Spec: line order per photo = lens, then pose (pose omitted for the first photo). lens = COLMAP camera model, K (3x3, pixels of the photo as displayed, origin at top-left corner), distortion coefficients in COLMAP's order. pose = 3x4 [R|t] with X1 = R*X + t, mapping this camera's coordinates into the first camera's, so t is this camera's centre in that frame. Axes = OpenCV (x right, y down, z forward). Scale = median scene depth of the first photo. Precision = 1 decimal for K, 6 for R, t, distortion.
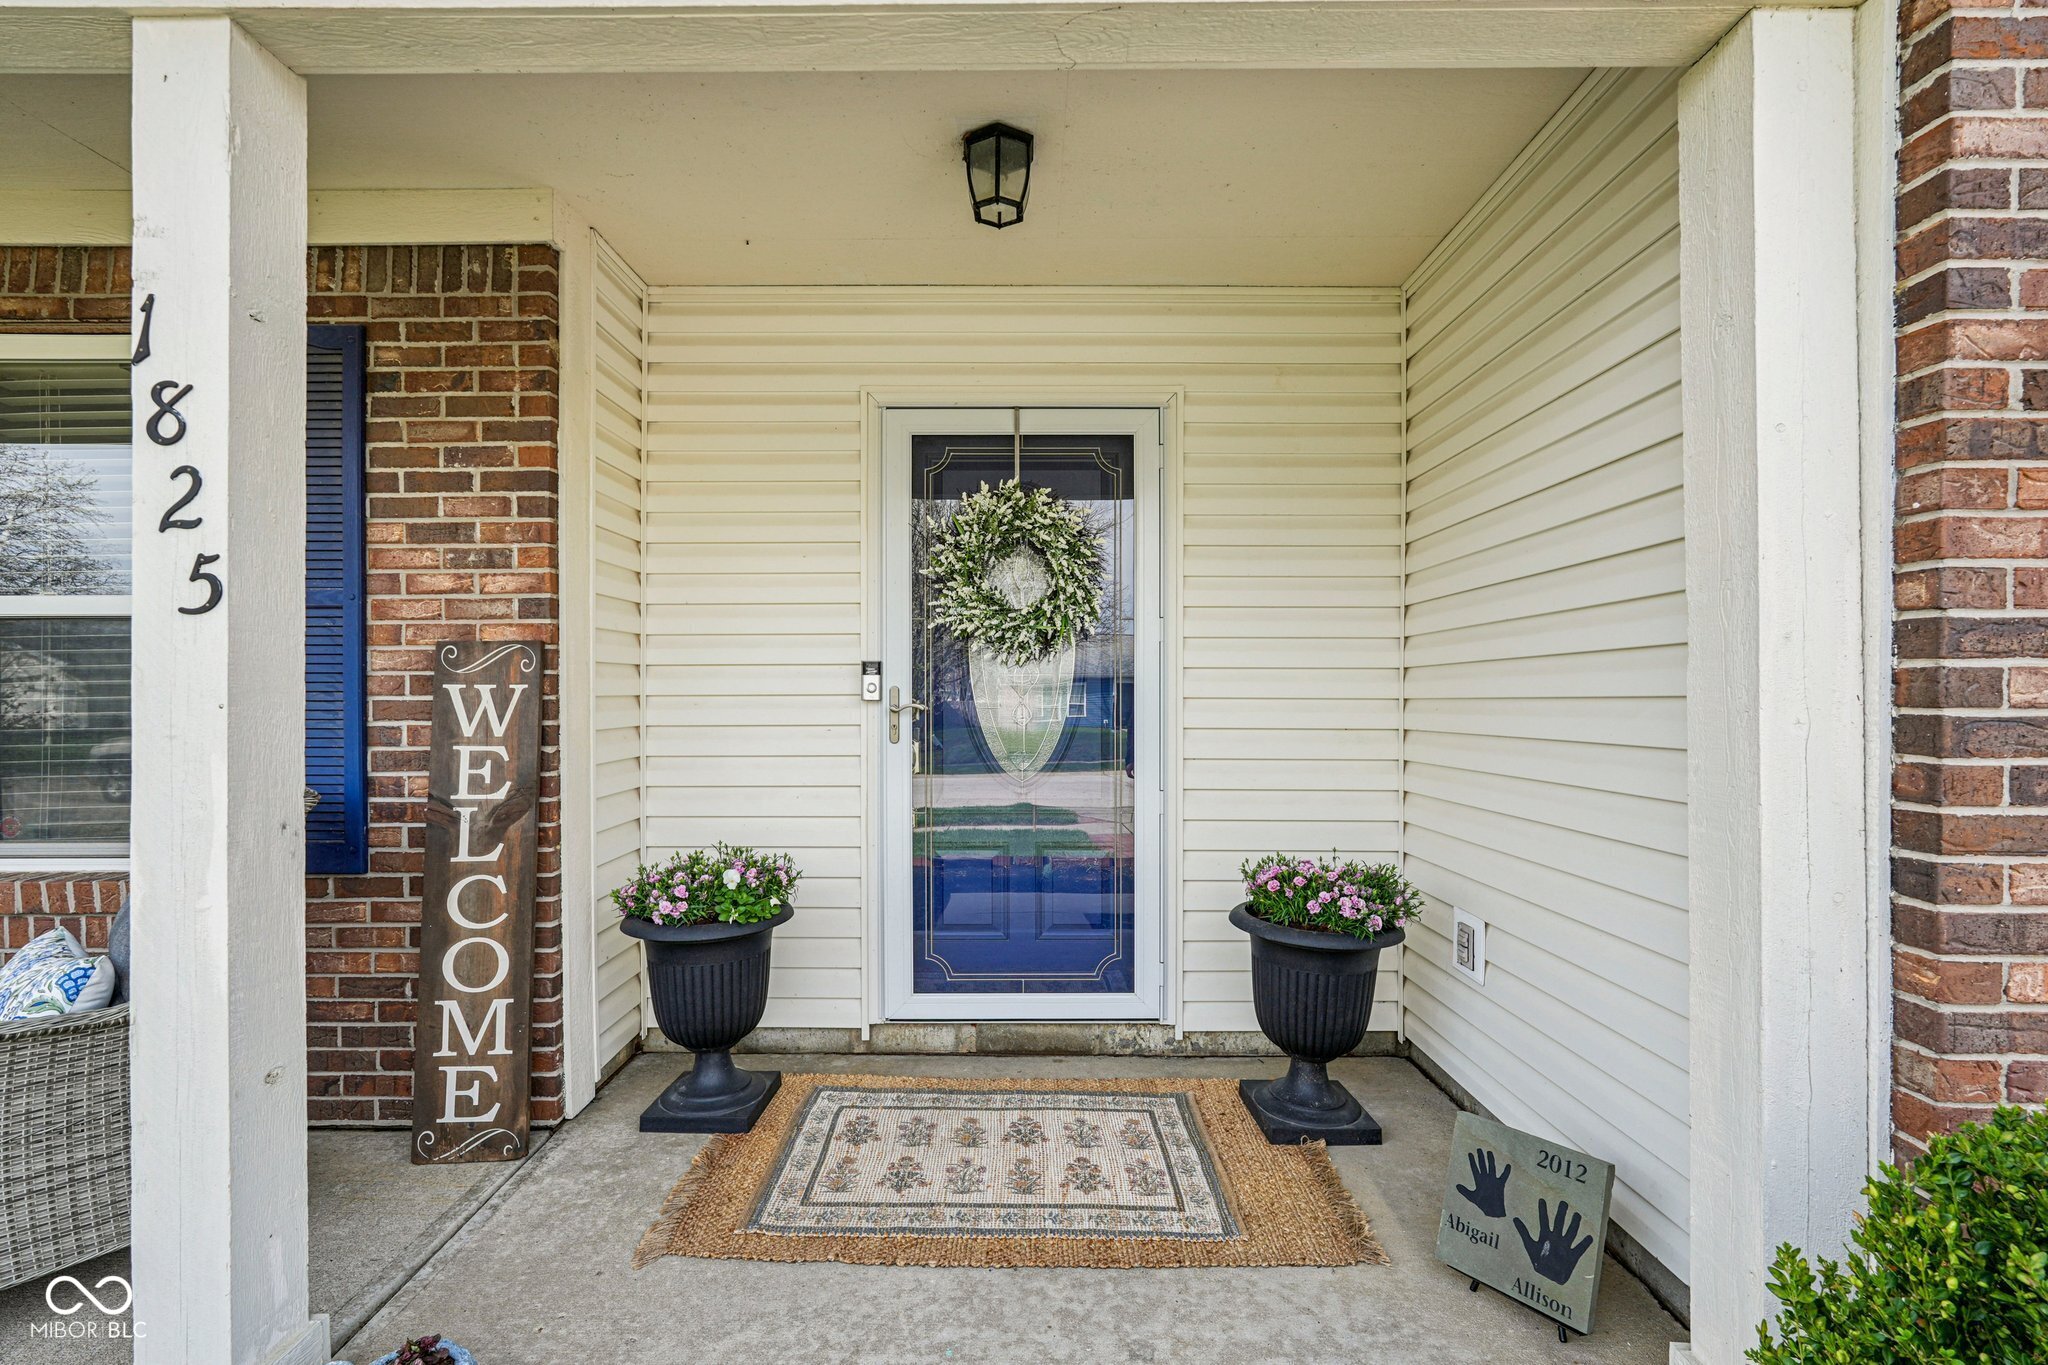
lens RADIAL K [[904.3, 0, 1021.2], [0, 904.3, 696.9], [0, 0, 1]] dist [-0.012842, 0.005794]
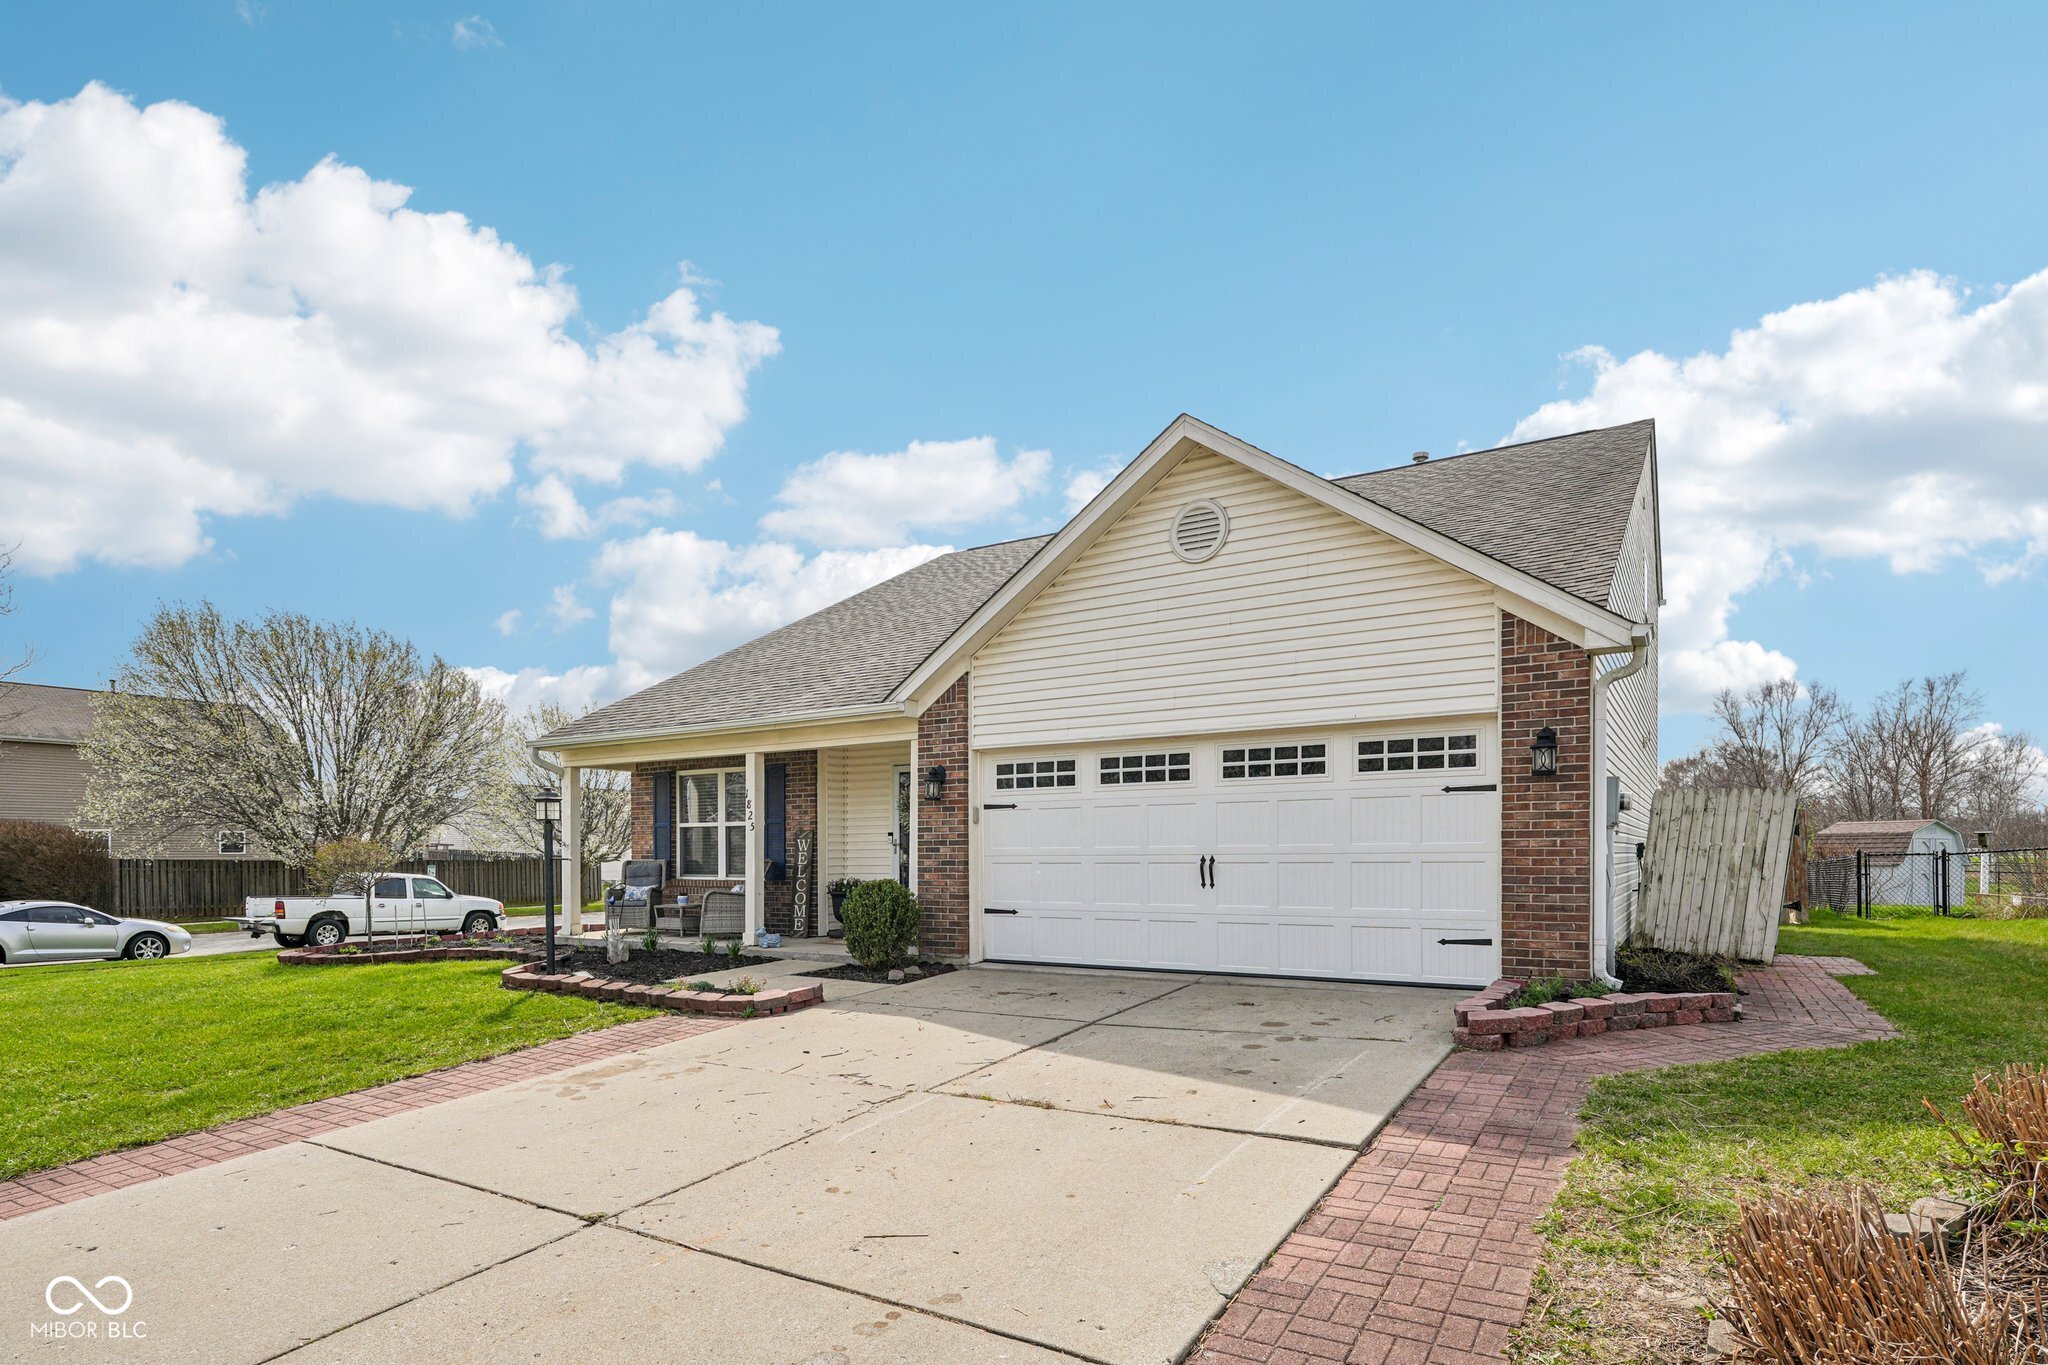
lens RADIAL K [[1074.3, 0, 1023.4], [0, 1074.3, 838.5], [0, 0, 1]] dist [0.004889, -0.000355]
pose [[0.849330, -0.013027, -0.527701, 3.289584], [0.004151, 0.999829, -0.018001, 0.085417], [0.527845, 0.013099, 0.849239, -3.109099]]
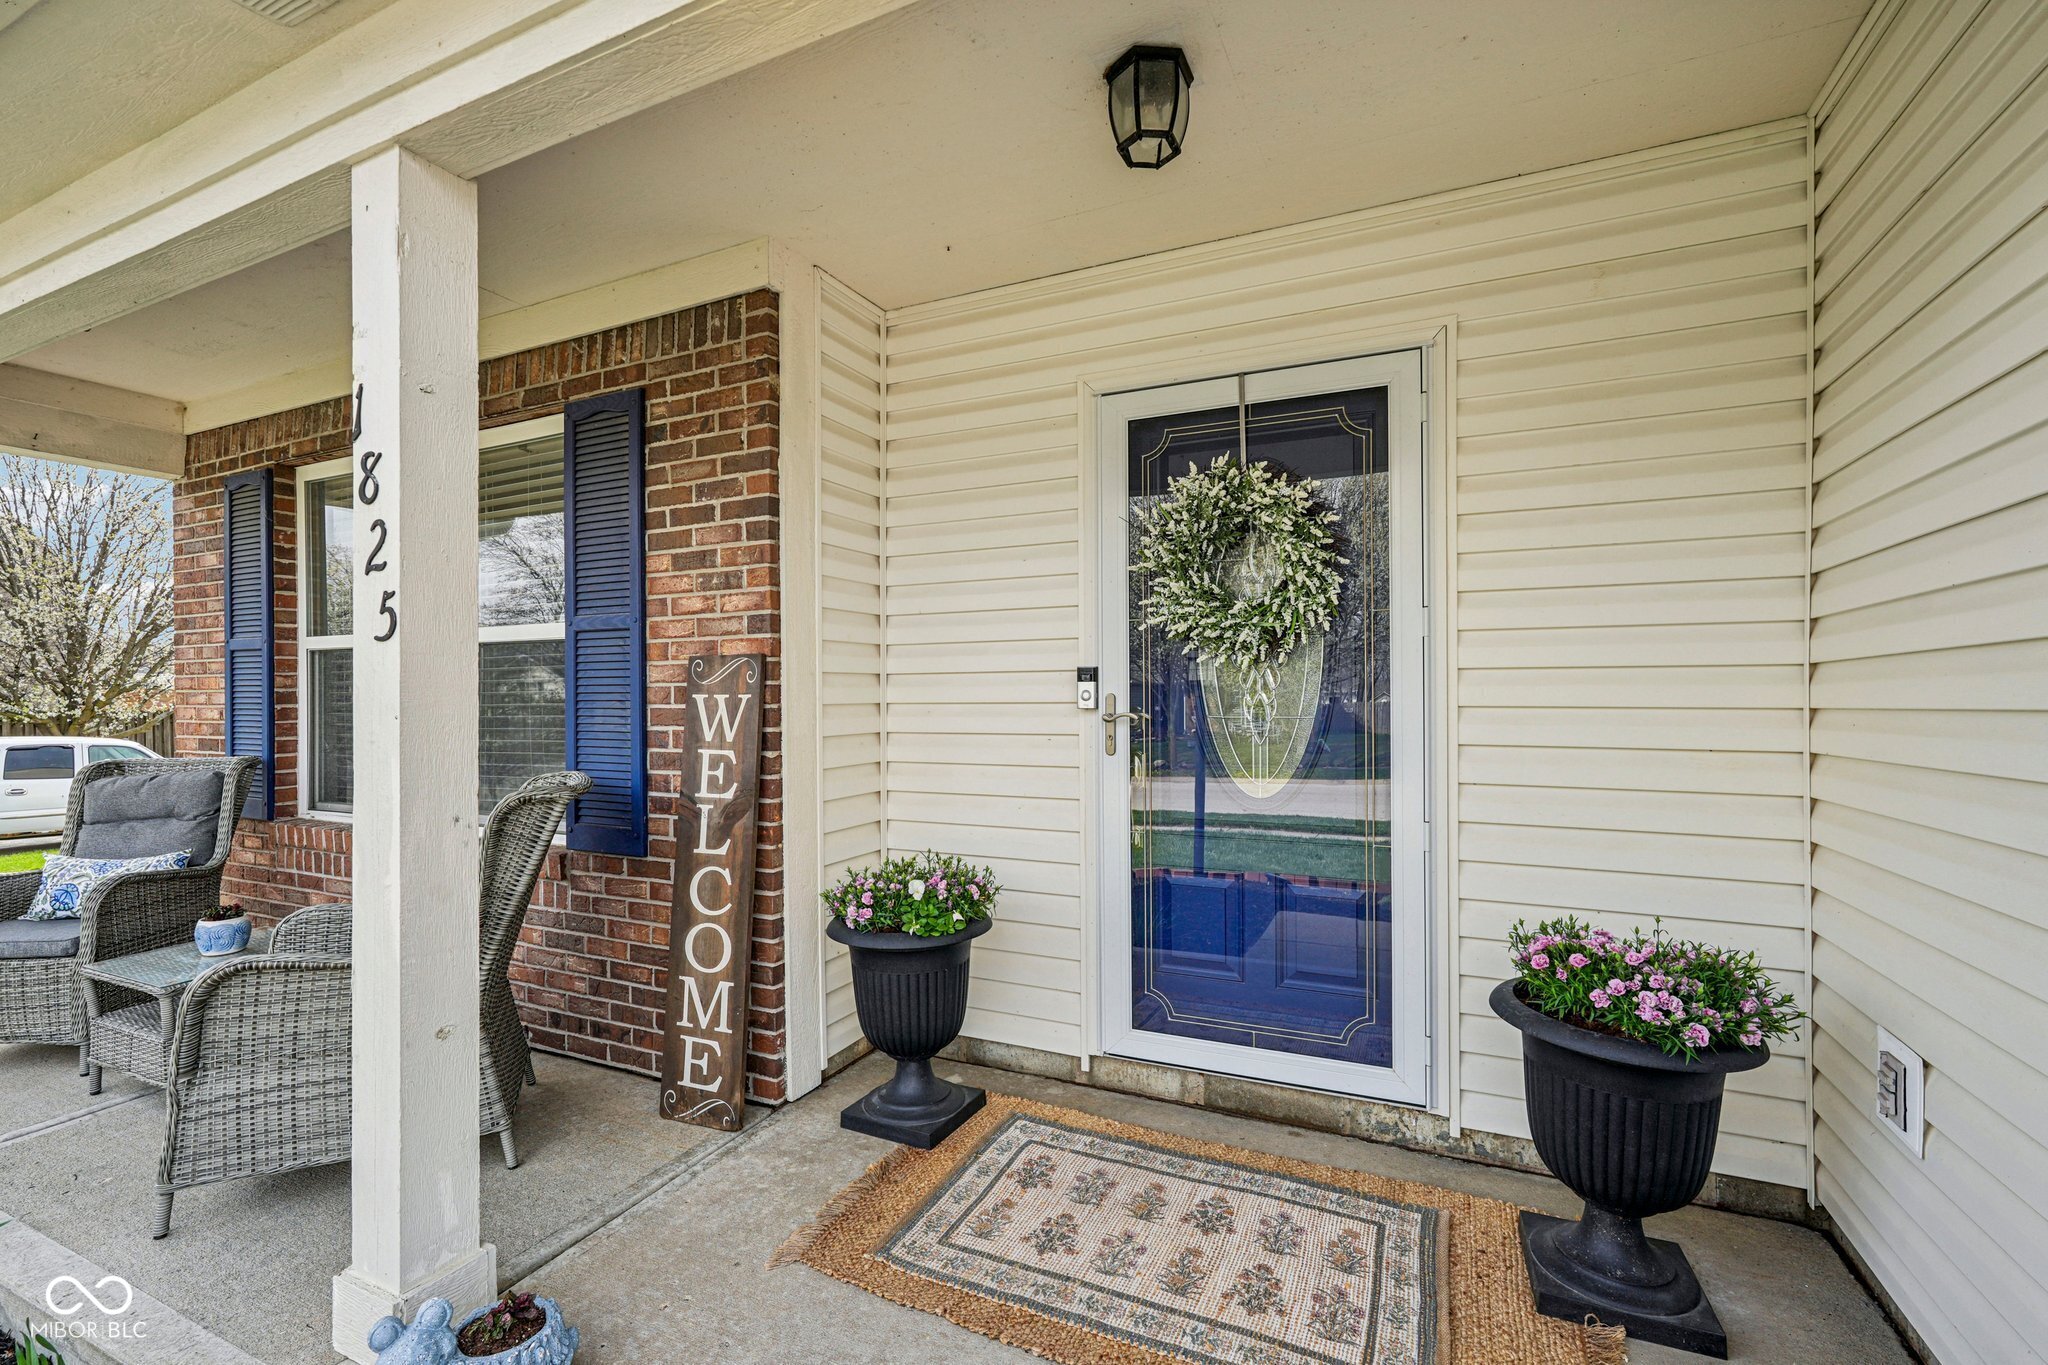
lens RADIAL K [[904.3, 0, 1015.4], [0, 904.3, 691.1], [0, 0, 1]] dist [-0.012842, 0.005794]
pose [[0.905926, -0.005508, -0.423400, 0.200190], [0.001689, 0.999954, -0.009395, -0.006852], [0.423432, 0.007796, 0.905894, 0.145006]]
